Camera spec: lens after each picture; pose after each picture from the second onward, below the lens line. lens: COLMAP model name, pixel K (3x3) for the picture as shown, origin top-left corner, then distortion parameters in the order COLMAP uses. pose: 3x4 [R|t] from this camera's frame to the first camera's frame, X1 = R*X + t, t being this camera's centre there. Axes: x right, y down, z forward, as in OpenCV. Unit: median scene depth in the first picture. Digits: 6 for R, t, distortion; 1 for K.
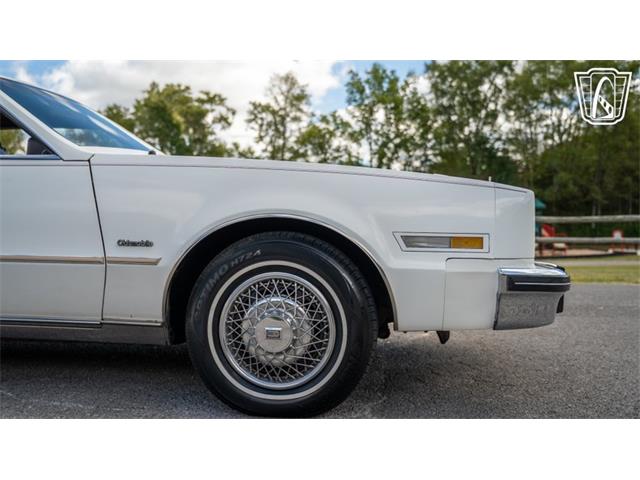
lens RADIAL K [[617.5, 0, 316.4], [0, 617.5, 234.3], [0, 0, 1]] dist [-0.017561, 0.000000]
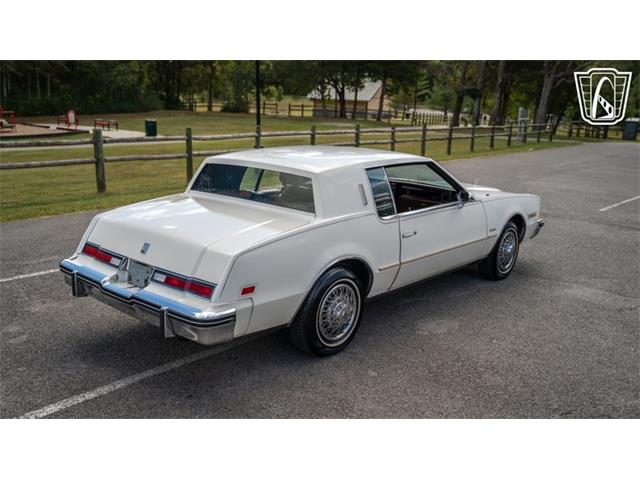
lens RADIAL K [[617.5, 0, 319.3], [0, 617.5, 242.3], [0, 0, 1]] dist [-0.017561, 0.000000]
pose [[0.548700, -0.173208, 0.817880, -0.133182], [-0.028129, 0.973923, 0.225126, -0.023706], [-0.835546, -0.146533, 0.529520, 0.007730]]
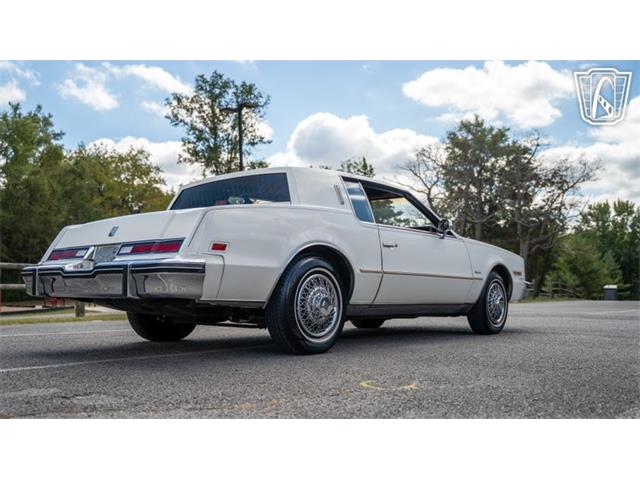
lens RADIAL K [[617.5, 0, 319.1], [0, 617.5, 241.3], [0, 0, 1]] dist [-0.017561, 0.000000]
pose [[0.531259, 0.065346, 0.844686, -0.131177], [0.008598, 0.996554, -0.082502, 0.004316], [-0.847166, 0.051093, 0.528866, 0.006756]]
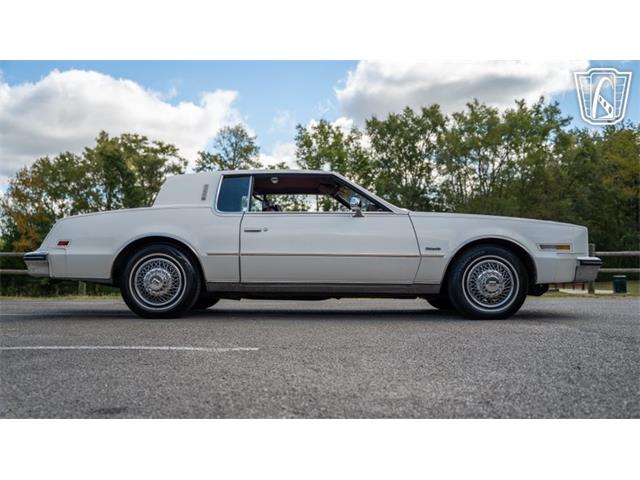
lens RADIAL K [[617.5, 0, 322.2], [0, 617.5, 239.8], [0, 0, 1]] dist [-0.017561, 0.000000]
pose [[0.991265, -0.000562, 0.131882, -0.046628], [0.009455, 0.997721, -0.066815, 0.006139], [-0.131544, 0.067478, 0.989011, -0.060253]]
